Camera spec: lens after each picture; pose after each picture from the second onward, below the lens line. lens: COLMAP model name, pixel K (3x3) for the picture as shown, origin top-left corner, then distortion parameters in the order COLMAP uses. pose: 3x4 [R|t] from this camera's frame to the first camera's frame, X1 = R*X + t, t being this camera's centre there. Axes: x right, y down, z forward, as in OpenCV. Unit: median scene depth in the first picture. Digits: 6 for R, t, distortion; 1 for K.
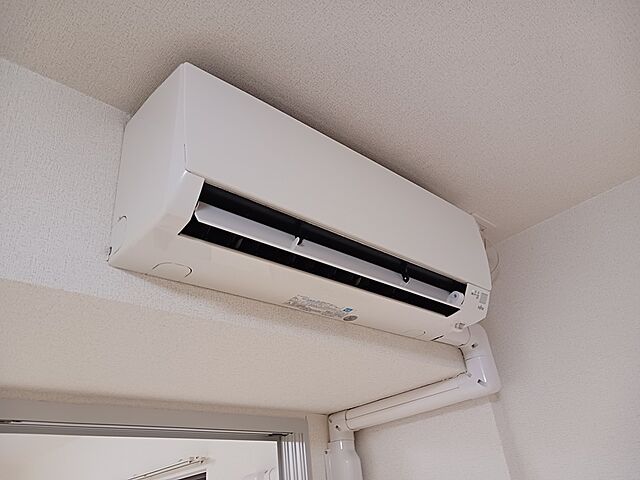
lens RADIAL K [[497.4, 0, 320.0], [0, 497.4, 240.0], [0, 0, 1]] dist [0.006214, 0.004707]
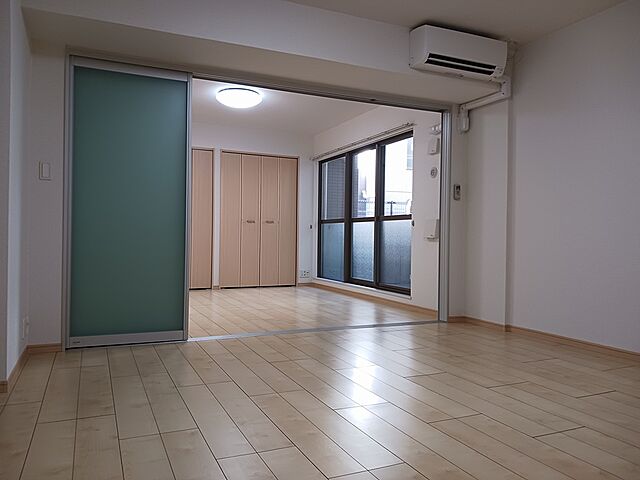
lens RADIAL K [[497.4, 0, 320.0], [0, 497.4, 240.0], [0, 0, 1]] dist [0.006214, 0.004707]
pose [[0.946336, 0.112570, -0.302946, 0.276688], [0.062299, 0.856257, 0.512780, -0.675169], [0.317123, -0.504135, 0.803294, -2.609770]]
